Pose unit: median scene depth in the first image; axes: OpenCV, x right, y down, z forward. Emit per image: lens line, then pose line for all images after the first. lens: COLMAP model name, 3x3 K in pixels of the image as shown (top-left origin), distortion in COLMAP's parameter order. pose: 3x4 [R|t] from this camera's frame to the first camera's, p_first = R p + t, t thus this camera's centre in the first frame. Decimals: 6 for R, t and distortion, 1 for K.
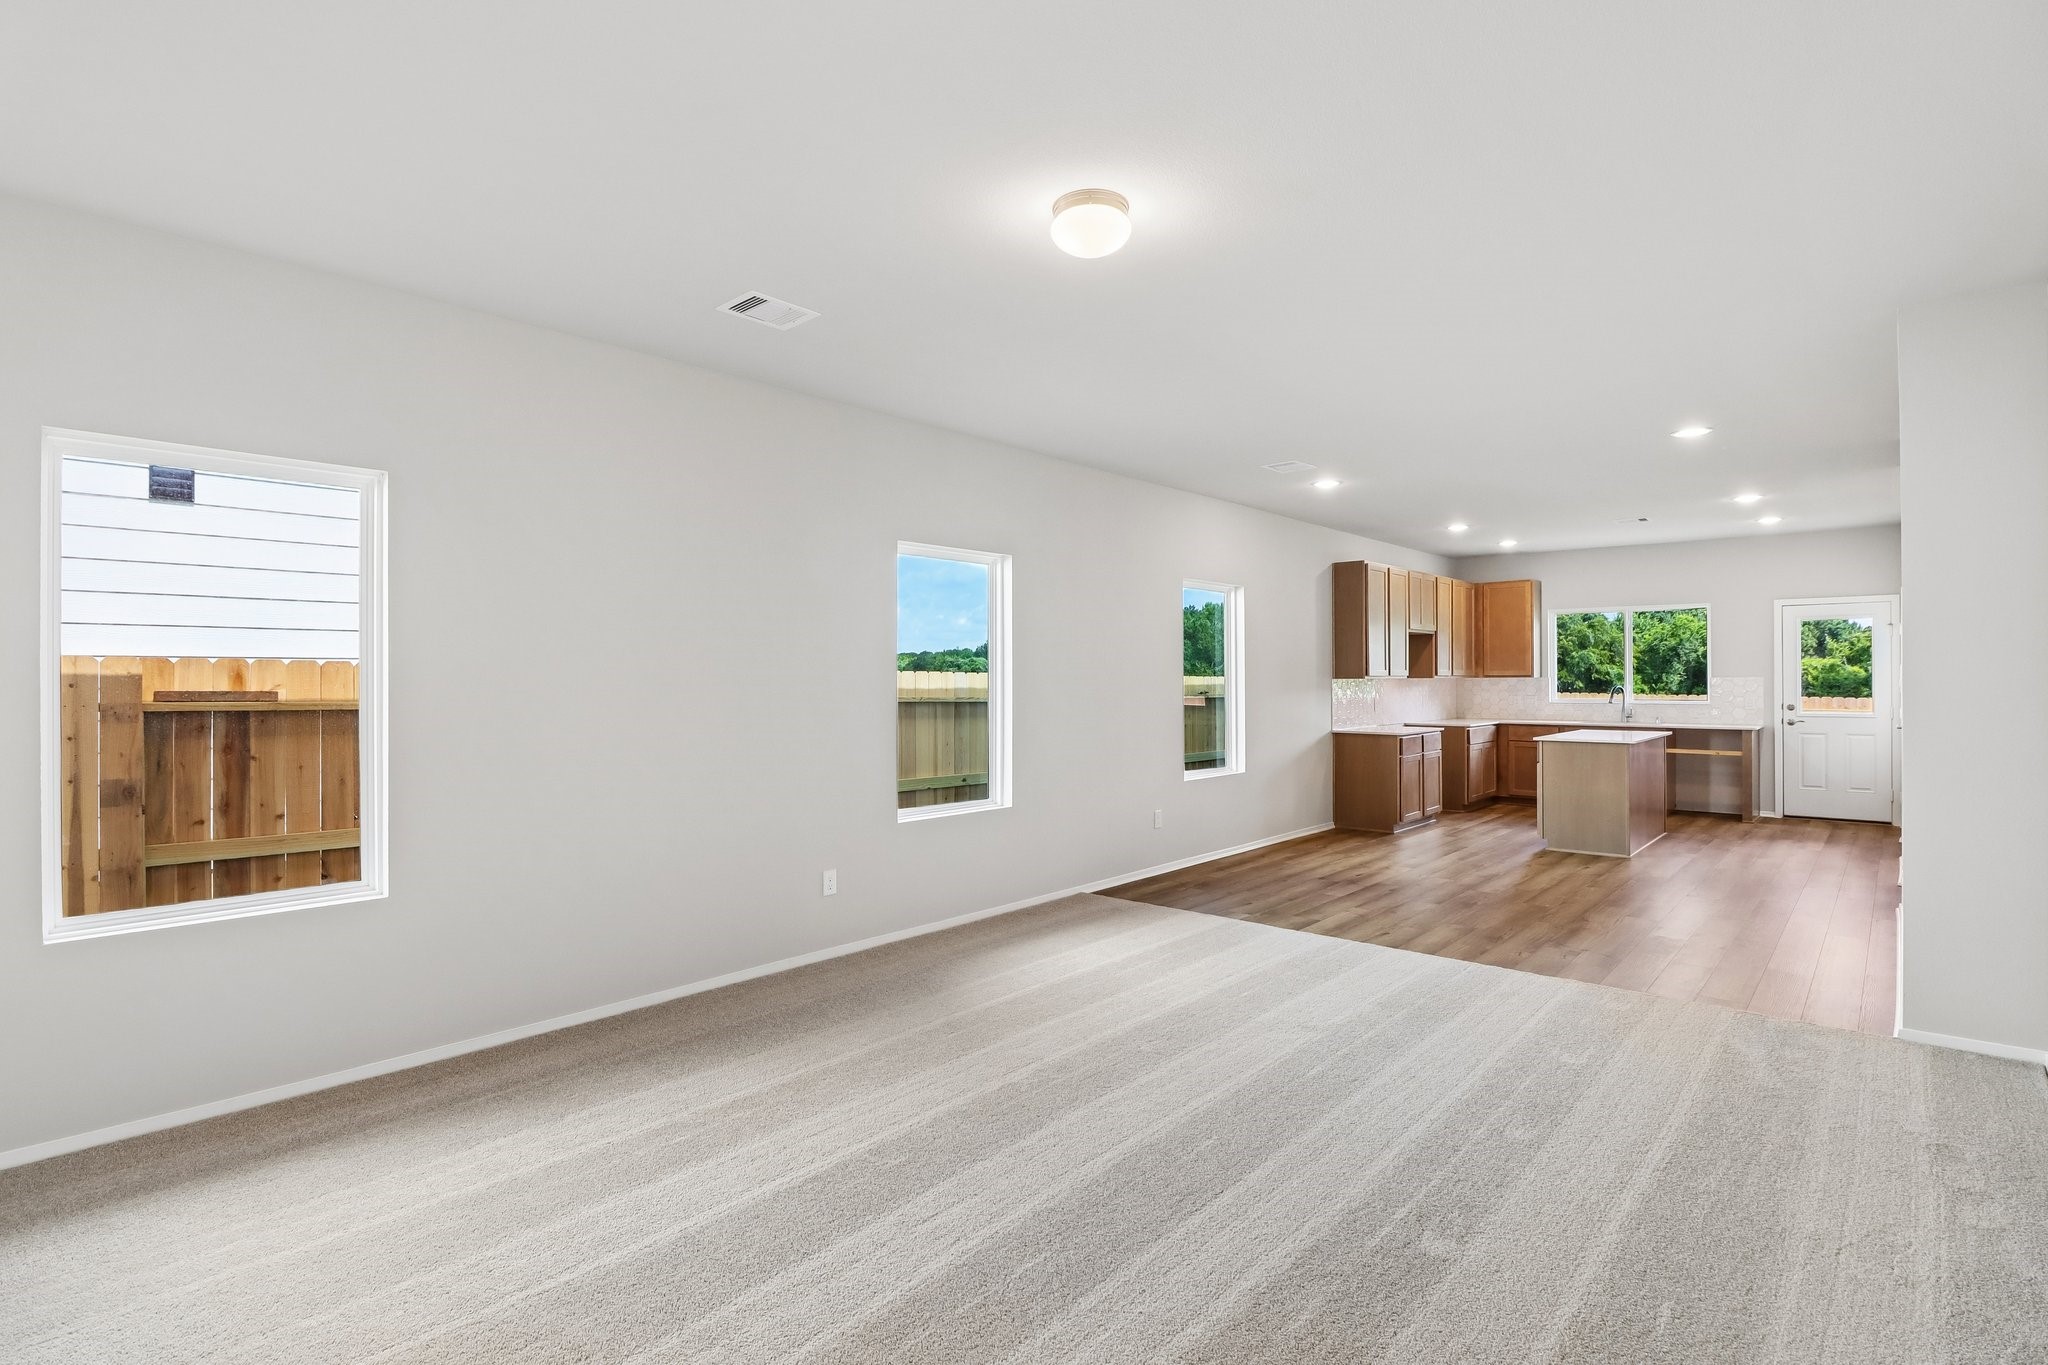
lens RADIAL K [[960.7, 0, 1042.7], [0, 960.7, 674.1], [0, 0, 1]] dist [0.003781, -0.004709]
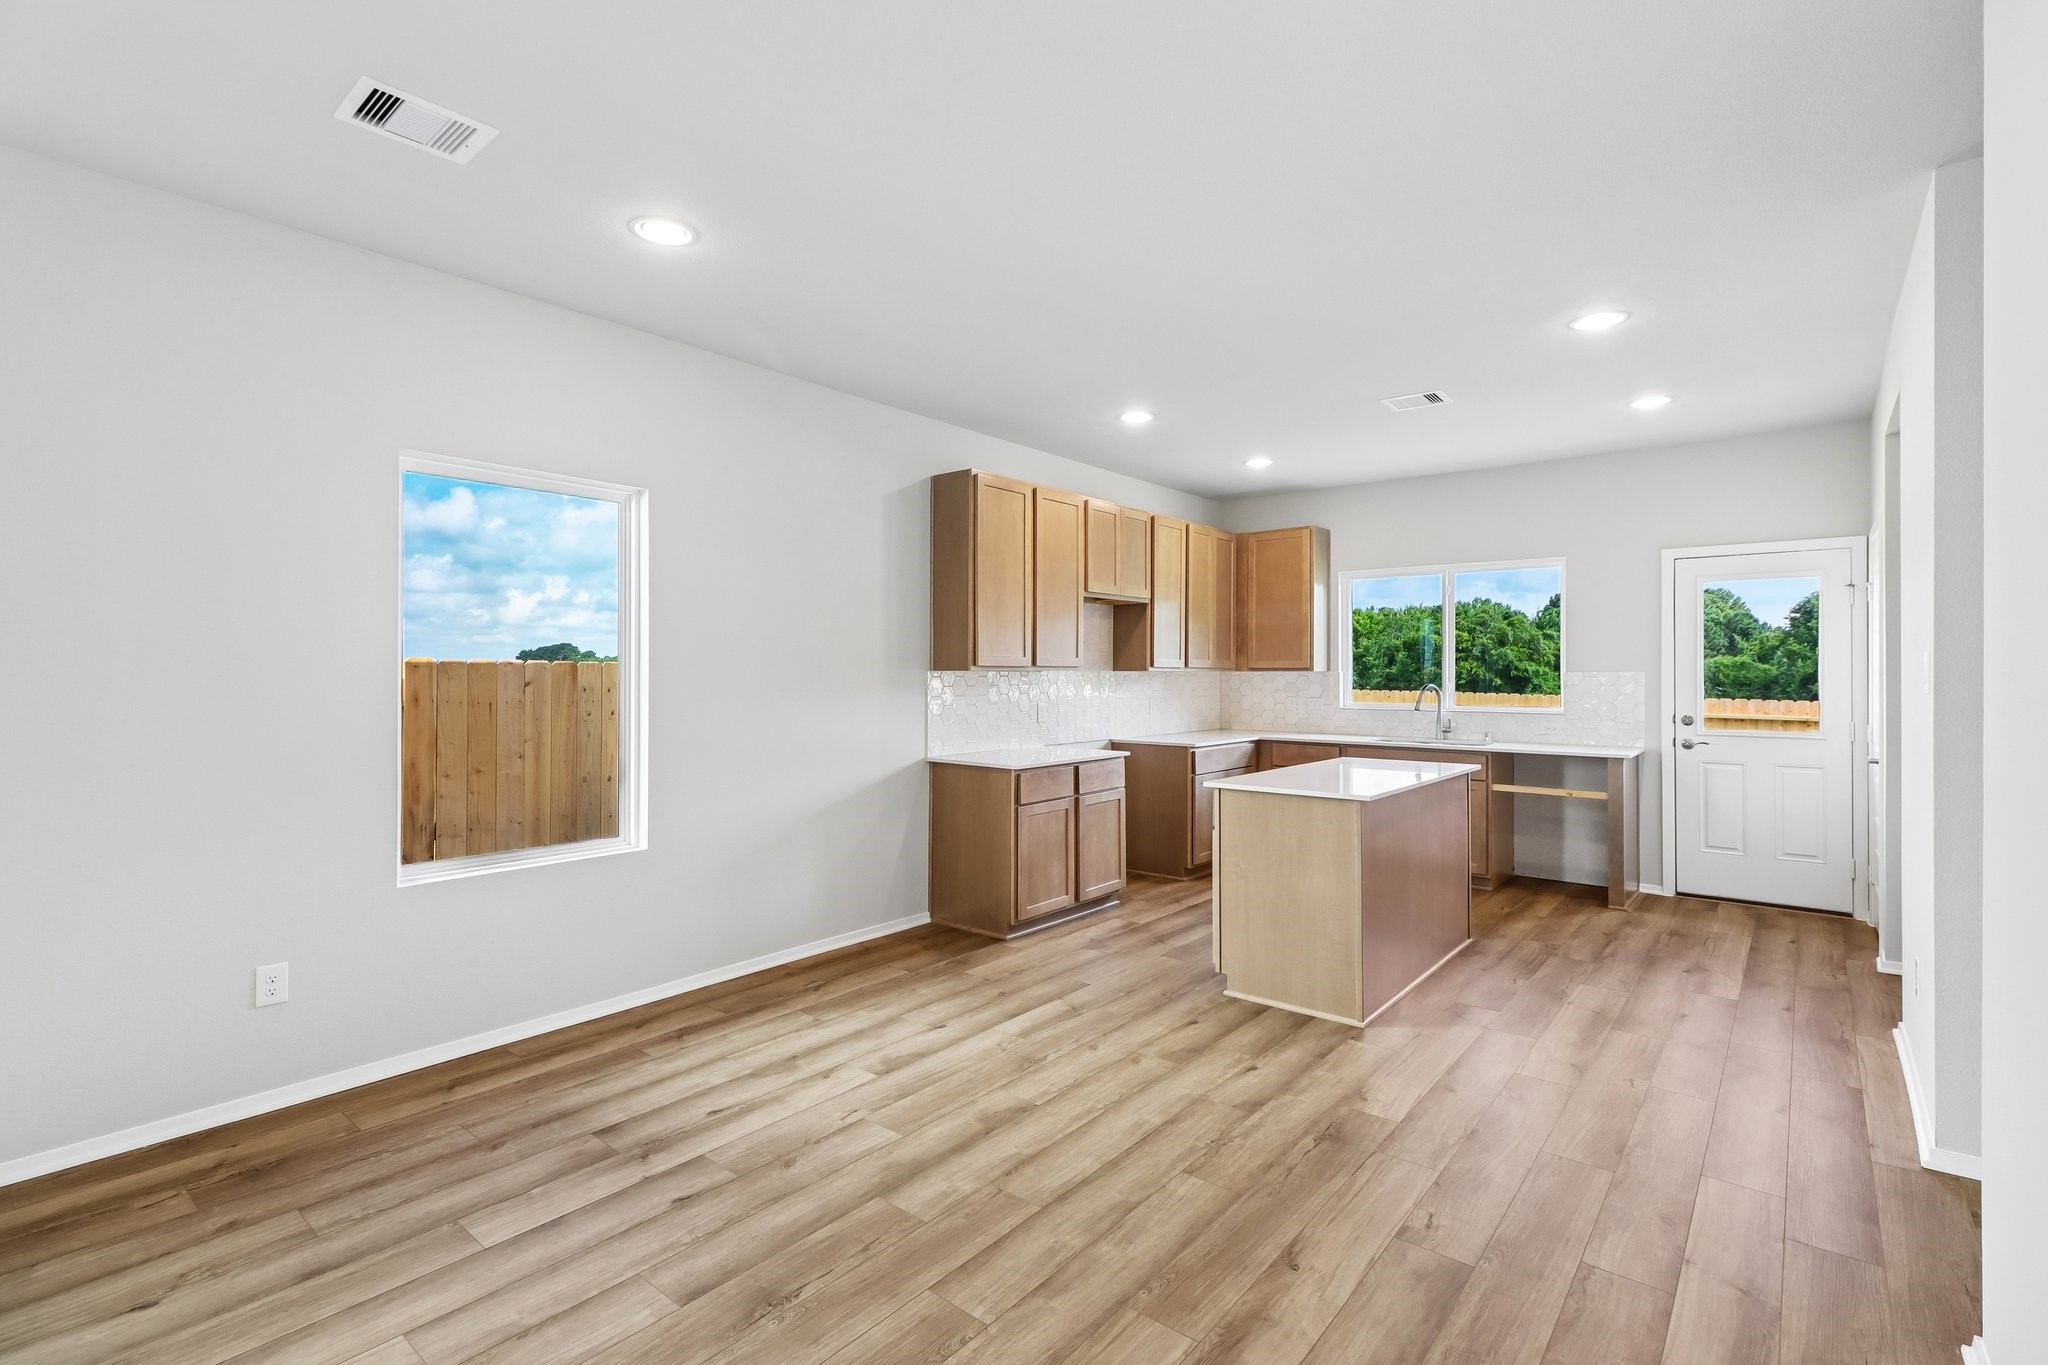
lens RADIAL K [[960.7, 0, 993.6], [0, 960.7, 672.1], [0, 0, 1]] dist [0.003781, -0.004709]
pose [[0.999659, 0.003505, 0.025873, 0.316417], [-0.003578, 0.999990, 0.002778, 0.003850], [-0.025863, -0.002869, 0.999661, 0.394298]]
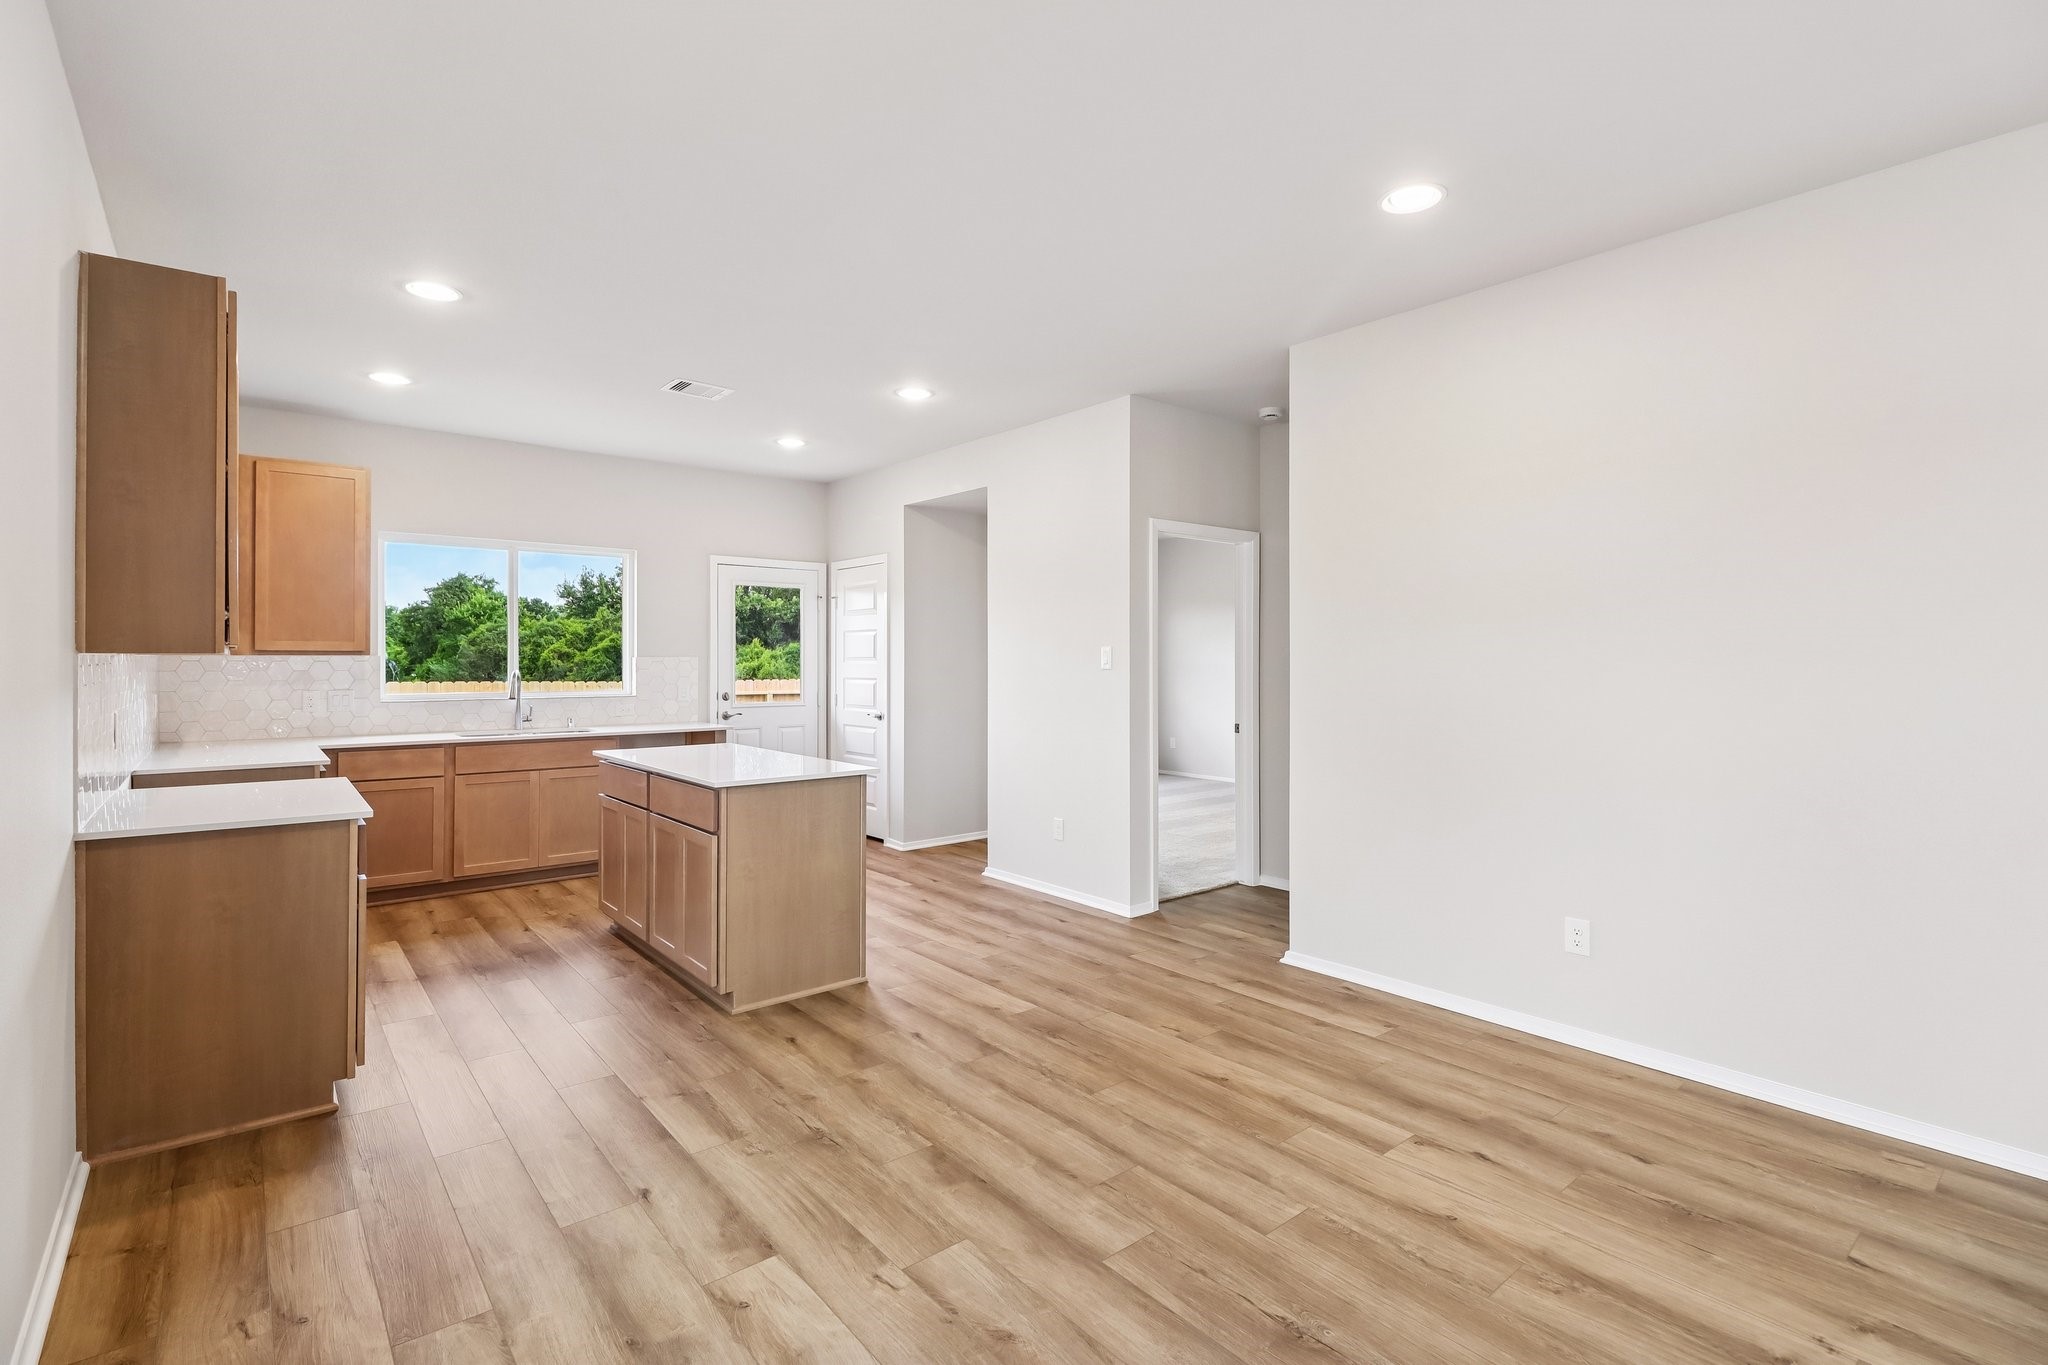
lens RADIAL K [[960.7, 0, 1074.1], [0, 960.7, 659.1], [0, 0, 1]] dist [0.003781, -0.004709]
pose [[0.112303, 0.001789, 0.993672, 0.064099], [-0.003157, 0.999994, -0.001443, 0.005995], [-0.993669, -0.002975, 0.112308, 0.639644]]
